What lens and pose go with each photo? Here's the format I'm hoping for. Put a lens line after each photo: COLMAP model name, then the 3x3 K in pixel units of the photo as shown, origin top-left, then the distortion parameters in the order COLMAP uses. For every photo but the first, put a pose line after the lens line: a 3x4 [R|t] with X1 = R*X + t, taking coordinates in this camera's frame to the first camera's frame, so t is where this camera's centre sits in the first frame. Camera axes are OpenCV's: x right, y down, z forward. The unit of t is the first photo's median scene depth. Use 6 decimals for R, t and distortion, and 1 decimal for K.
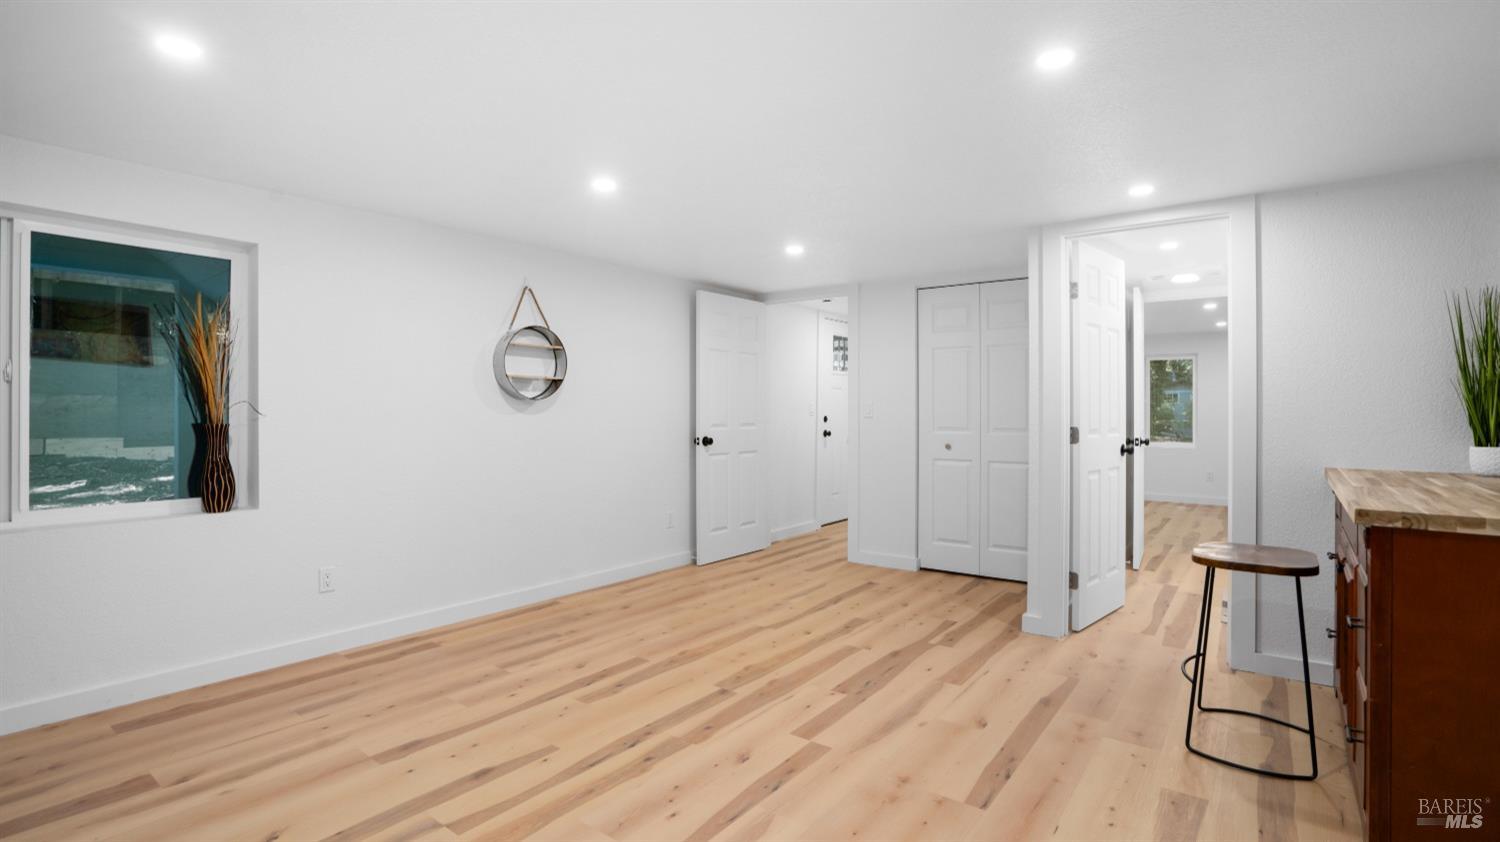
lens RADIAL K [[707.2, 0, 750.0], [0, 707.2, 421.0], [0, 0, 1]] dist [-0.034608, 0.022439]
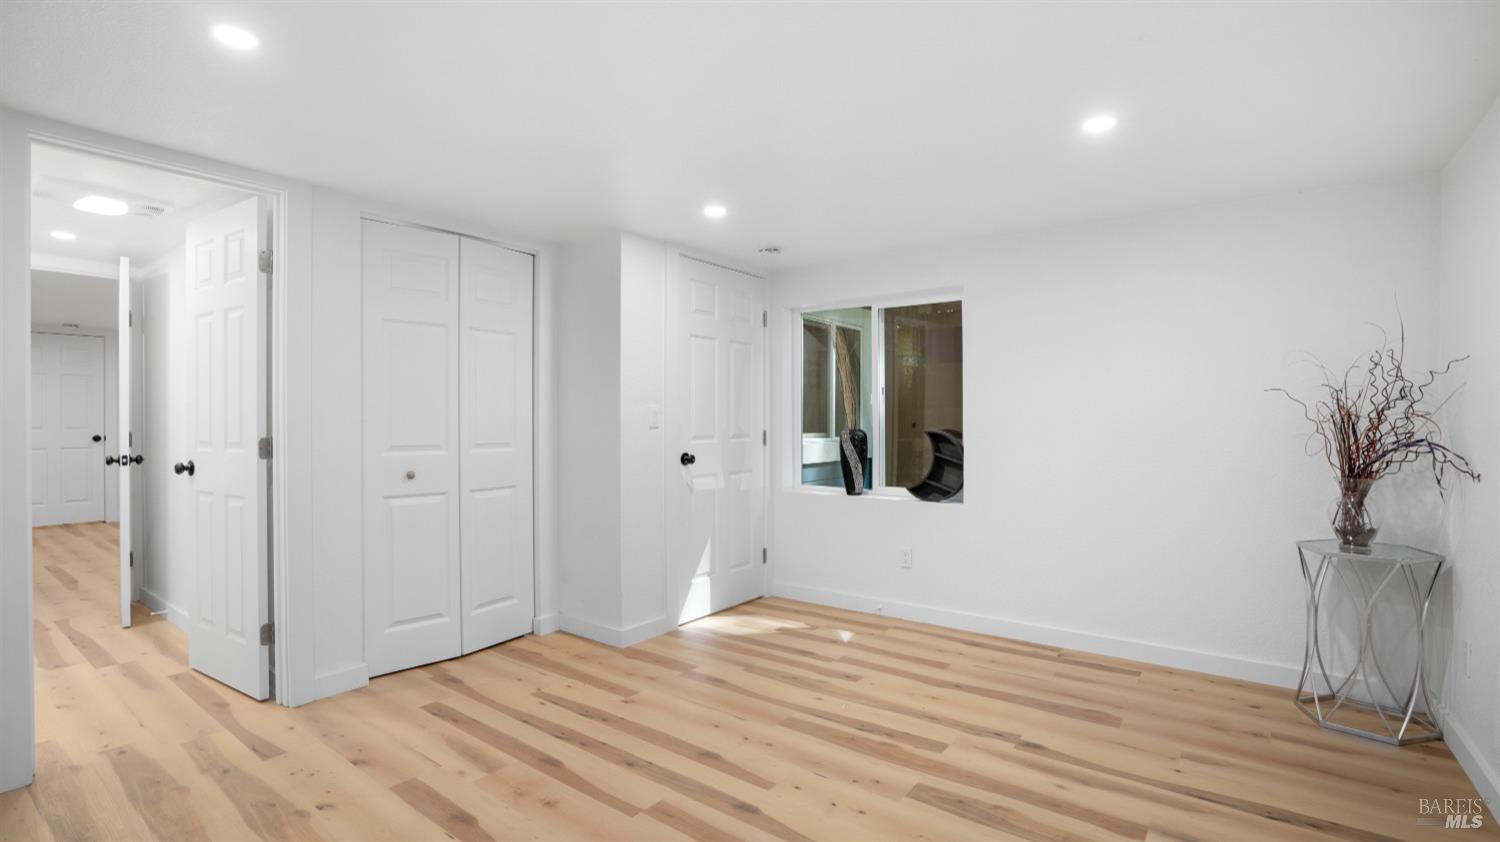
lens RADIAL K [[695.0, 0, 750.0], [0, 695.0, 421.0], [0, 0, 1]] dist [-0.059184, 0.026264]
pose [[0.084001, -0.004114, 0.996457, -0.516943], [0.016512, 0.999860, 0.002736, -0.014797], [-0.996329, 0.016224, 0.084057, 1.046794]]
